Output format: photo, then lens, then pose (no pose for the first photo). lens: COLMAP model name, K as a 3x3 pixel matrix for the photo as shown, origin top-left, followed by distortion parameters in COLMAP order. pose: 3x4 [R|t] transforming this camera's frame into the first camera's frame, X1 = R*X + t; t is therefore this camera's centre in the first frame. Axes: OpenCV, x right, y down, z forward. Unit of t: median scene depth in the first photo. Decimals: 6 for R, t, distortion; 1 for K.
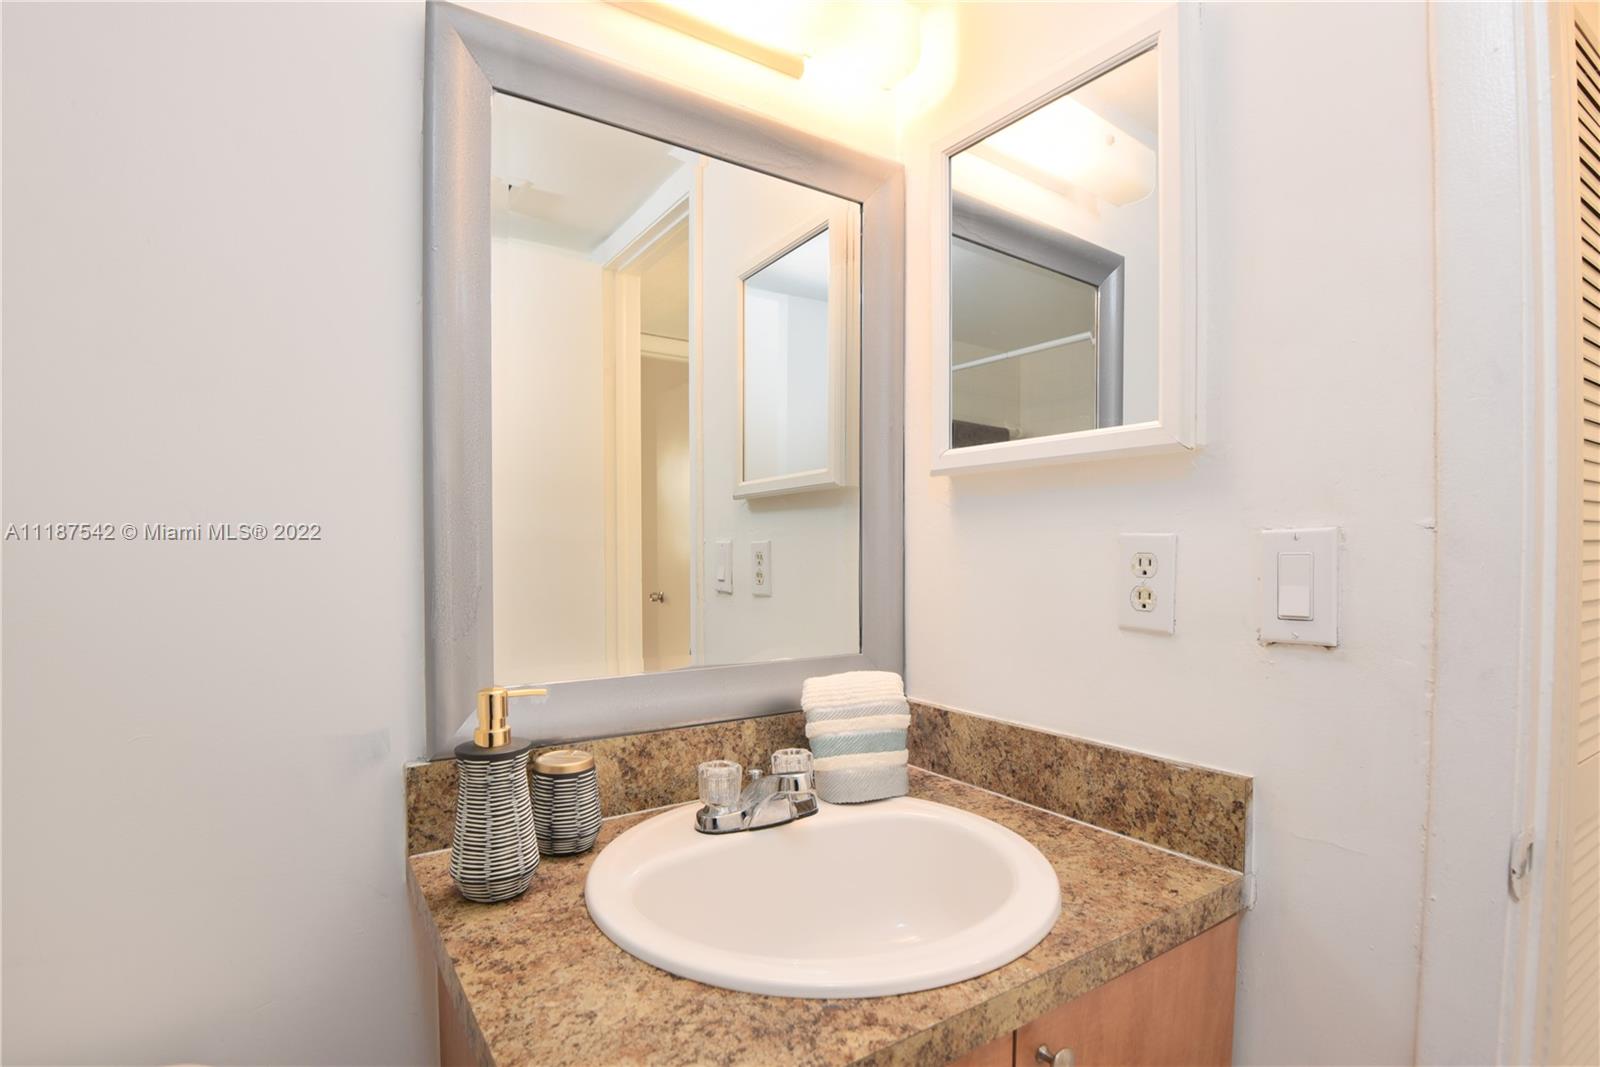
lens RADIAL K [[770.7, 0, 816.2], [0, 770.7, 552.9], [0, 0, 1]] dist [-0.014498, -0.000164]
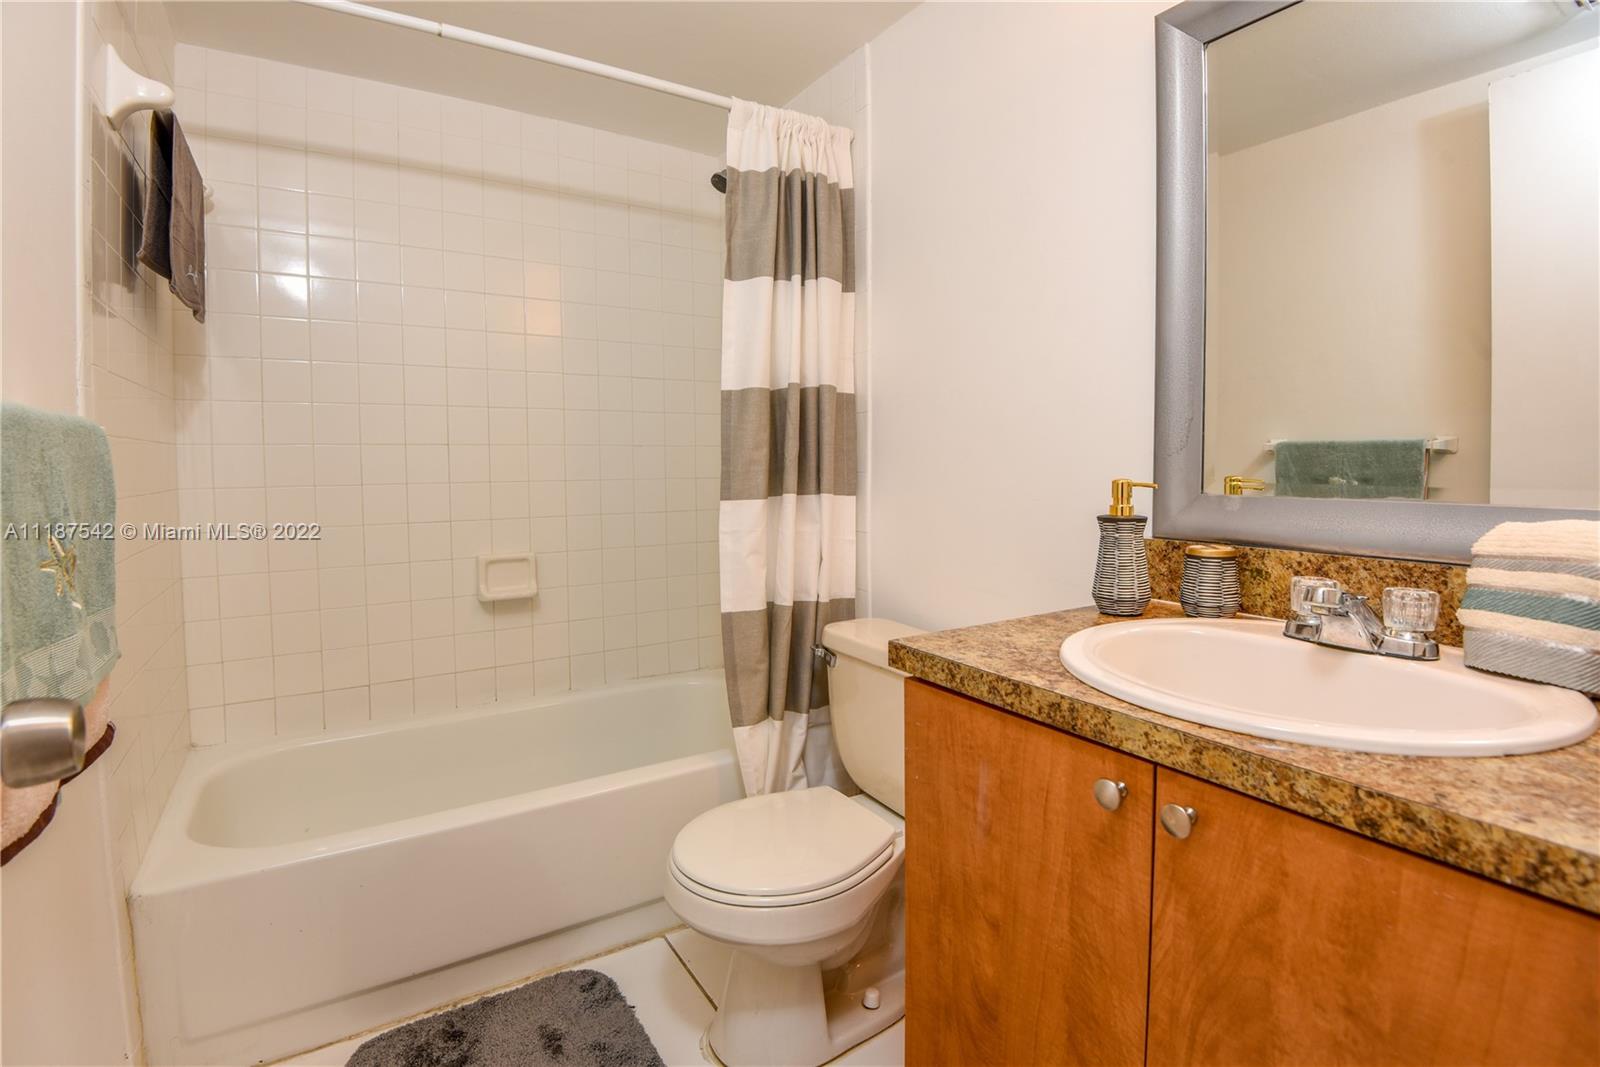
lens RADIAL K [[780.1, 0, 804.3], [0, 780.1, 509.8], [0, 0, 1]] dist [-0.002811, 0.012368]
pose [[-0.033901, 0.060626, -0.997585, 0.903379], [-0.007132, 0.998118, 0.060900, 0.119259], [0.999400, 0.009179, -0.033405, 0.337480]]
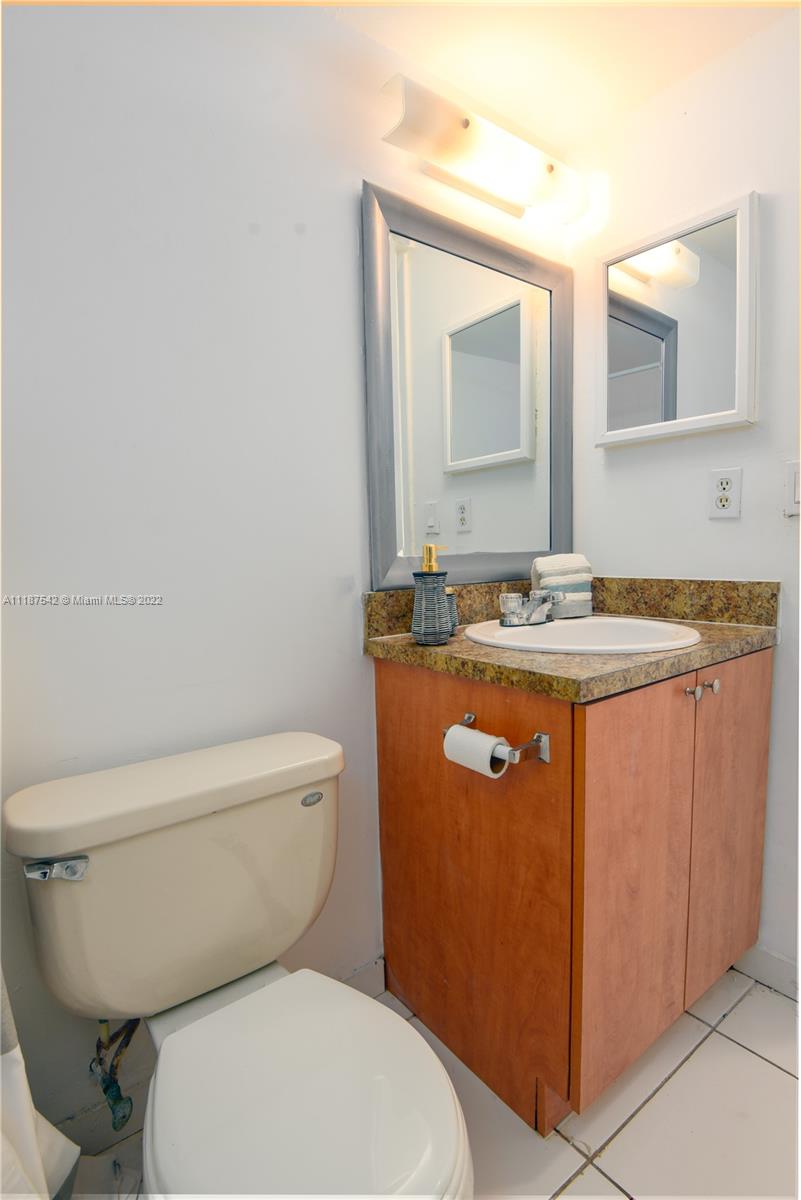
lens RADIAL K [[598.7, 0, 399.2], [0, 598.7, 599.8], [0, 0, 1]] dist [-0.010655, -0.000435]
pose [[0.997682, -0.032823, 0.059608, -0.480372], [0.028059, 0.996473, 0.079079, 0.156518], [-0.061993, -0.077223, 0.995085, -0.472237]]
